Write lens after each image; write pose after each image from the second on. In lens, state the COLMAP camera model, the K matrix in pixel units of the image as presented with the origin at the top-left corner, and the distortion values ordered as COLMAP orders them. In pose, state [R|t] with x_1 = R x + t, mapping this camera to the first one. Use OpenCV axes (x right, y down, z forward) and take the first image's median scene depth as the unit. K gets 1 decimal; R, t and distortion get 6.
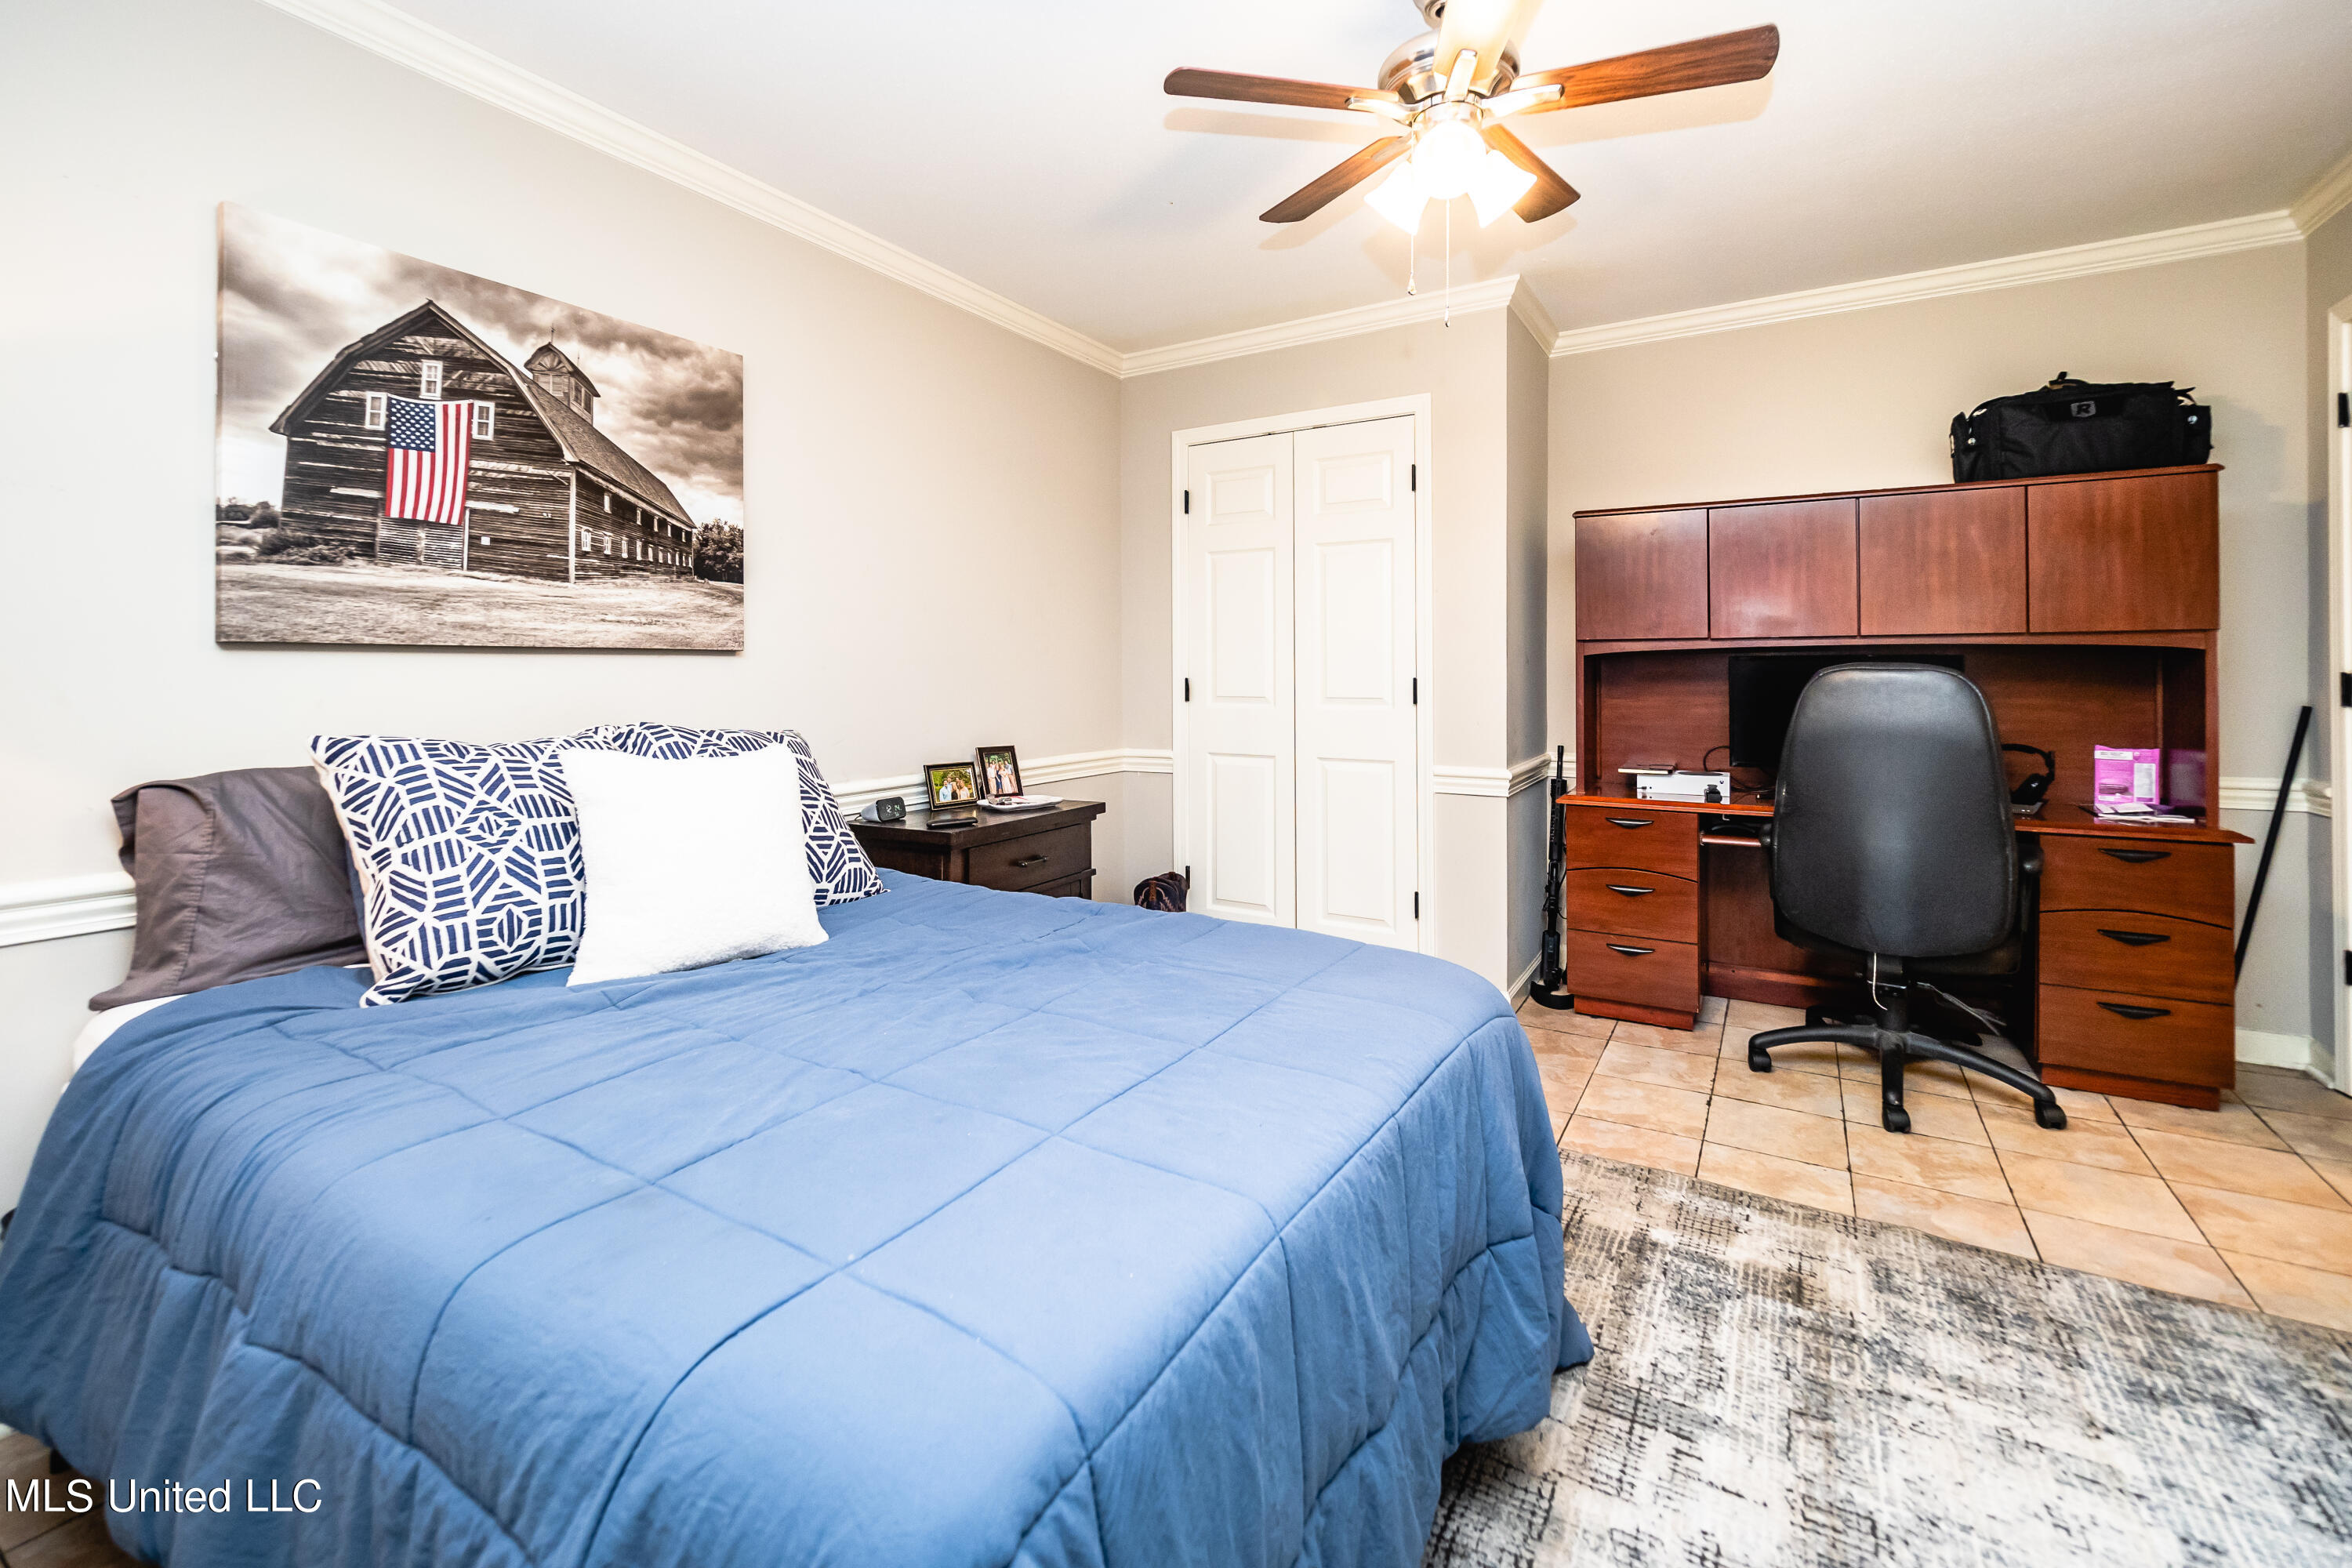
lens RADIAL K [[1020.4, 0, 1158.8], [0, 1020.4, 676.4], [0, 0, 1]] dist [-0.010315, 0.000225]
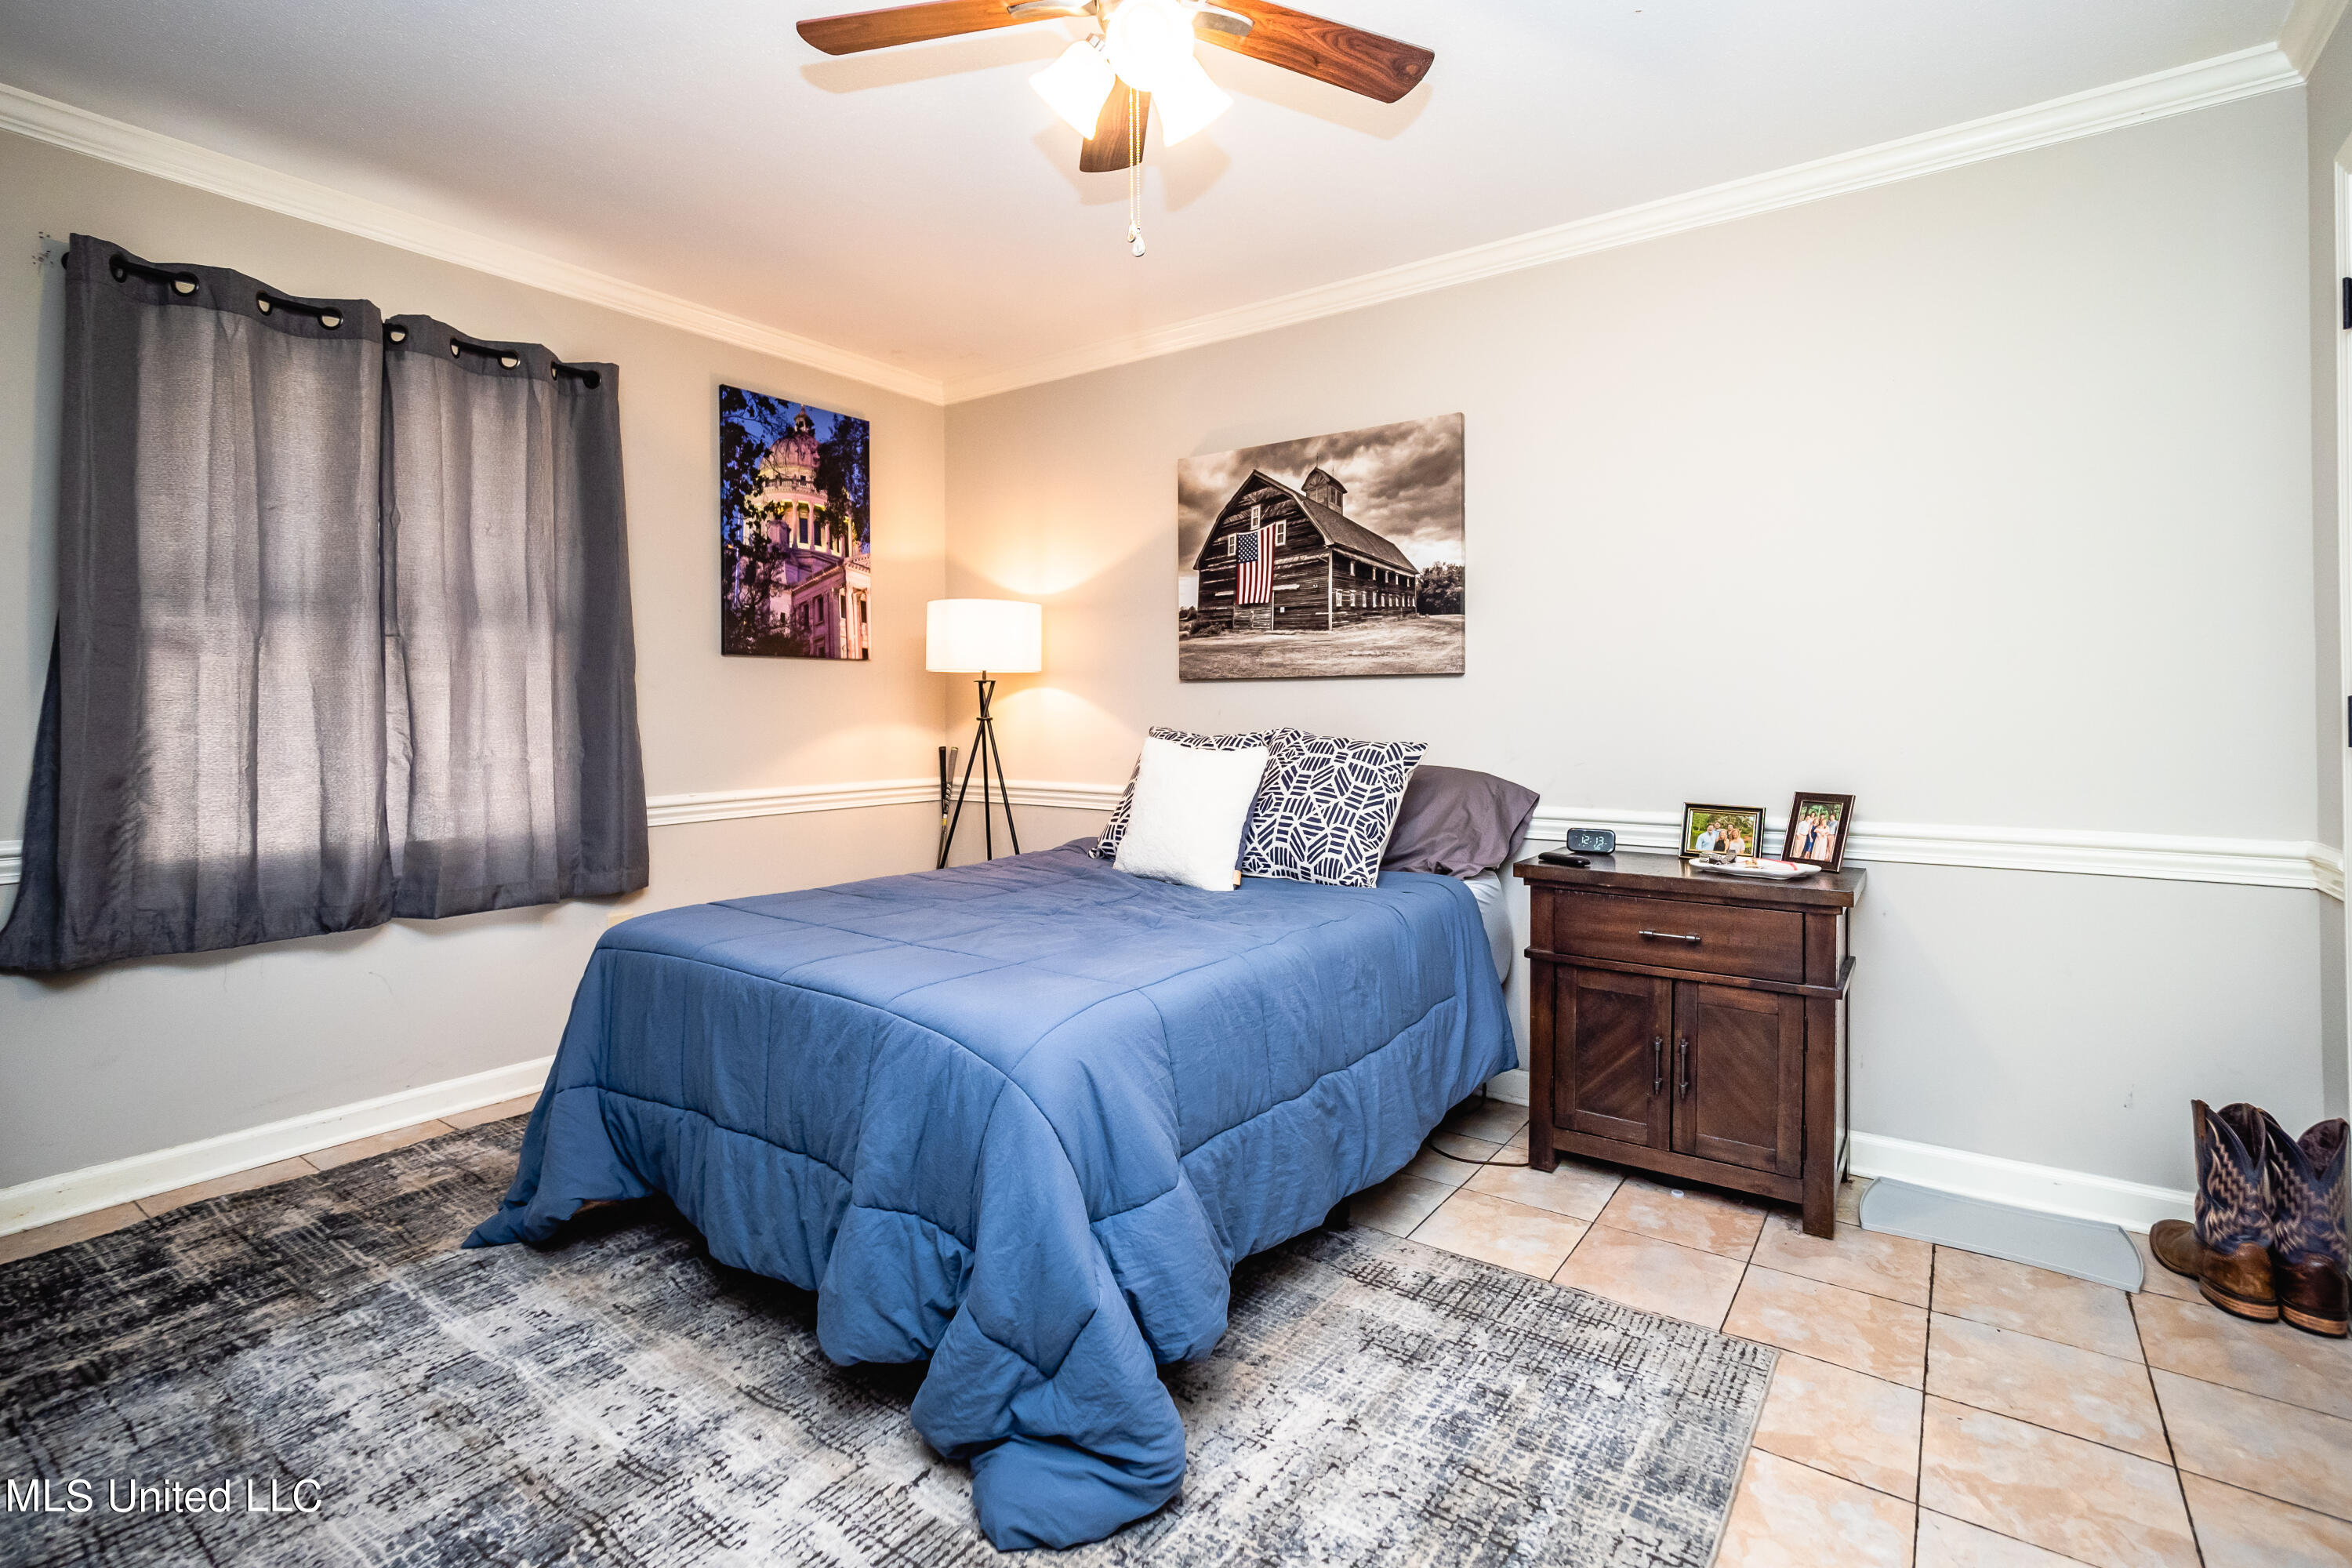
lens RADIAL K [[1084.4, 0, 1171.4], [0, 1084.4, 701.4], [0, 0, 1]] dist [0.004857, -0.000136]
pose [[-0.082869, -0.002544, -0.996557, 0.984542], [-0.003468, 0.999991, -0.002264, 0.011637], [0.996554, 0.003268, -0.082877, 0.940739]]
